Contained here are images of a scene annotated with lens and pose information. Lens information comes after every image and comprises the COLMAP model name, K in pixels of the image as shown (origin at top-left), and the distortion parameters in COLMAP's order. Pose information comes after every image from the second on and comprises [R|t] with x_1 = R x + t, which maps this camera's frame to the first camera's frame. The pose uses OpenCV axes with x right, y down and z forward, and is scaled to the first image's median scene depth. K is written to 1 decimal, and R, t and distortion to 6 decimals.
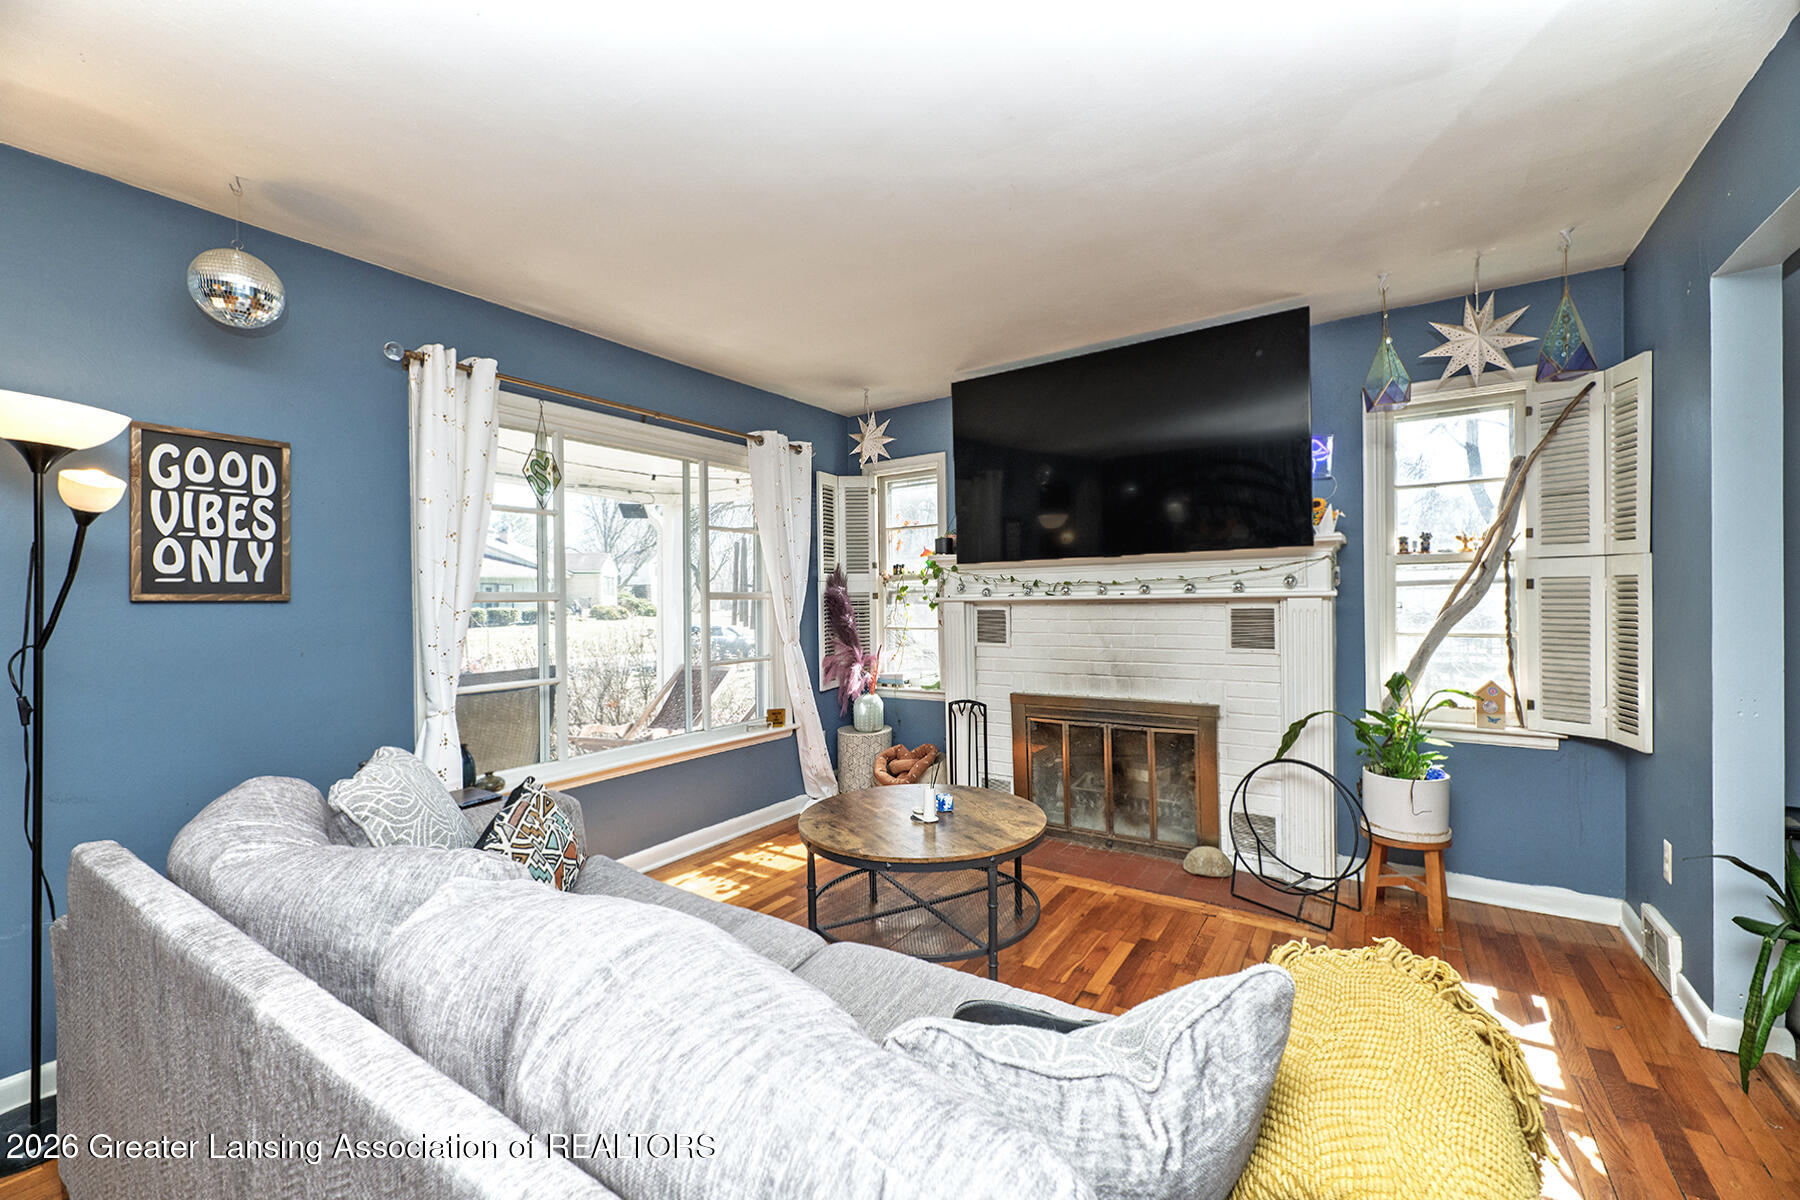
lens RADIAL K [[722.6, 0, 898.8], [0, 722.6, 608.5], [0, 0, 1]] dist [-0.000735, -0.000063]
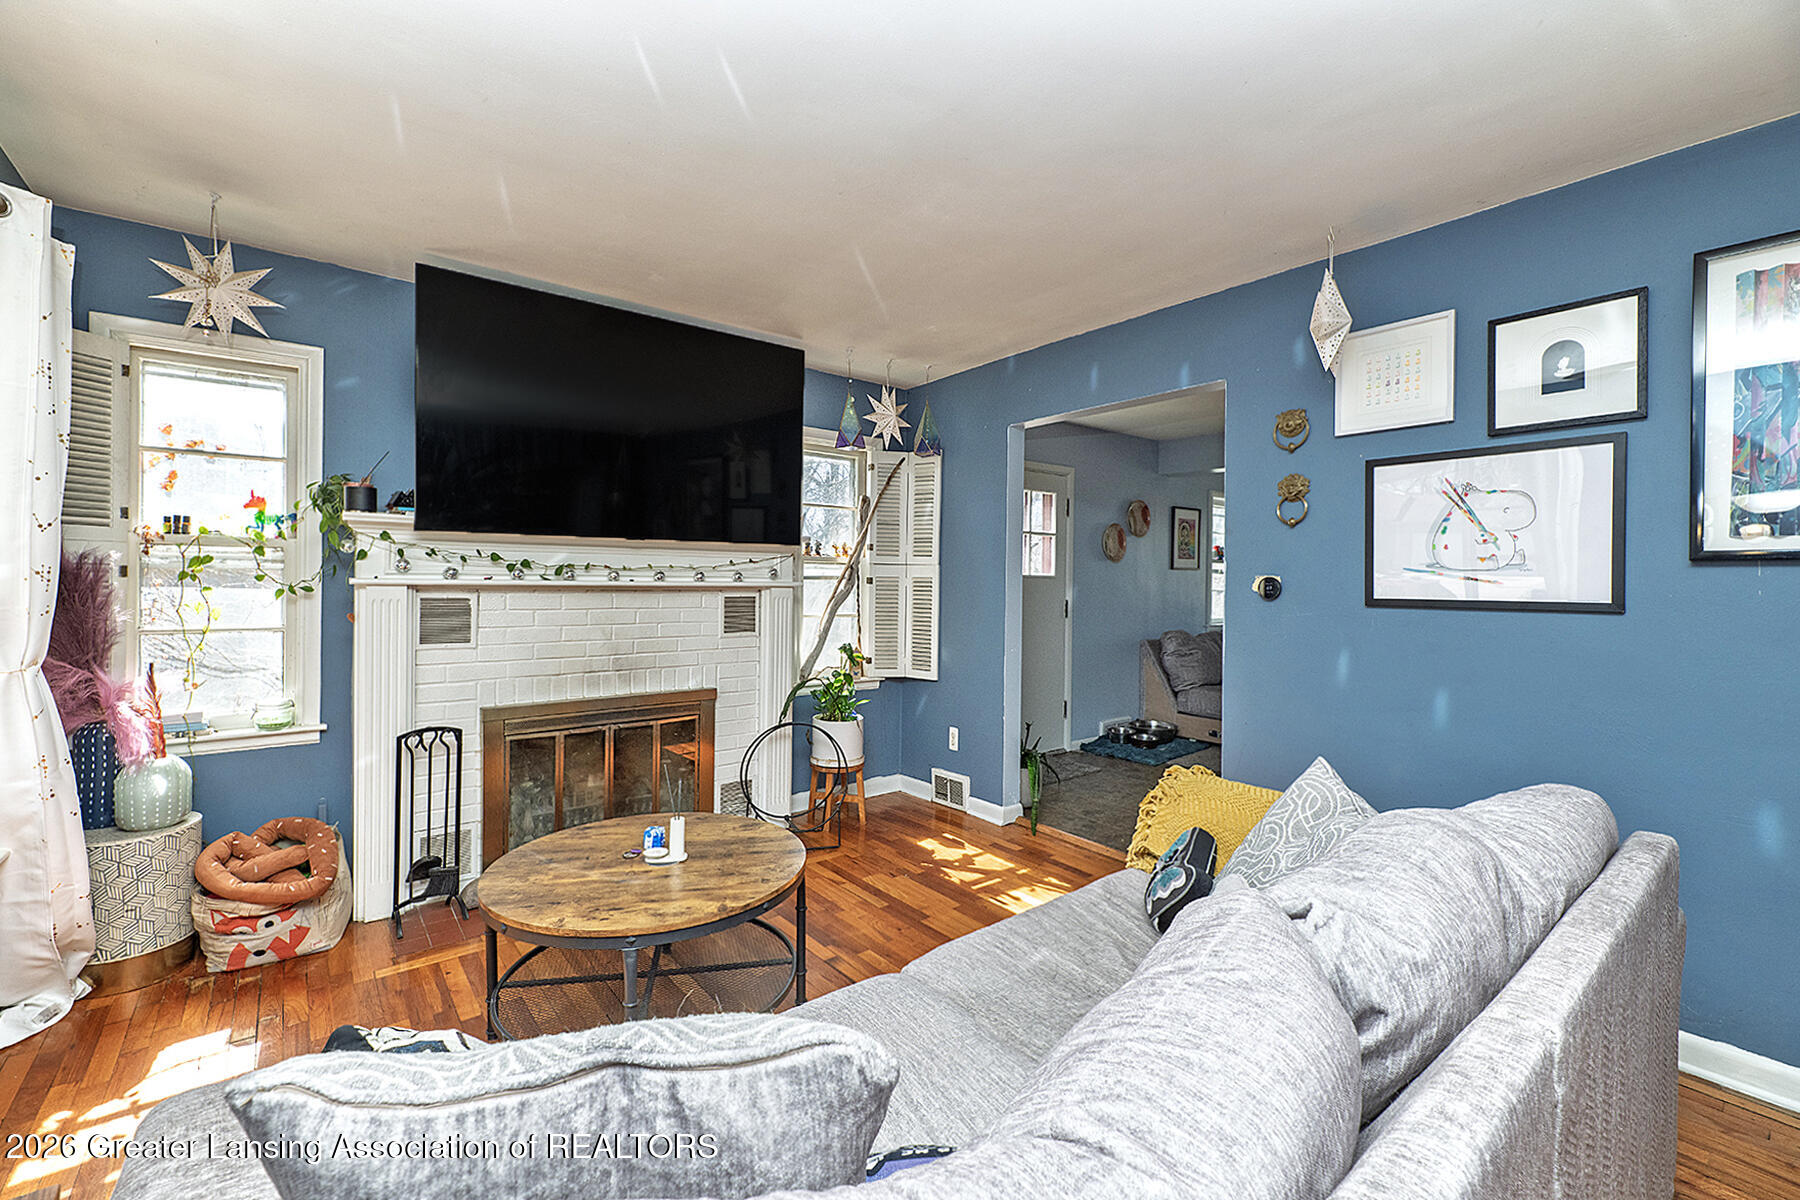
lens RADIAL K [[757.7, 0, 900.0], [0, 757.7, 600.0], [0, 0, 1]] dist [0.000371, 0.000025]
pose [[0.290574, 0.000332, 0.956853, -0.634378], [0.000651, 1.000000, -0.000544, 0.006841], [-0.956852, 0.000781, 0.290573, 0.480729]]
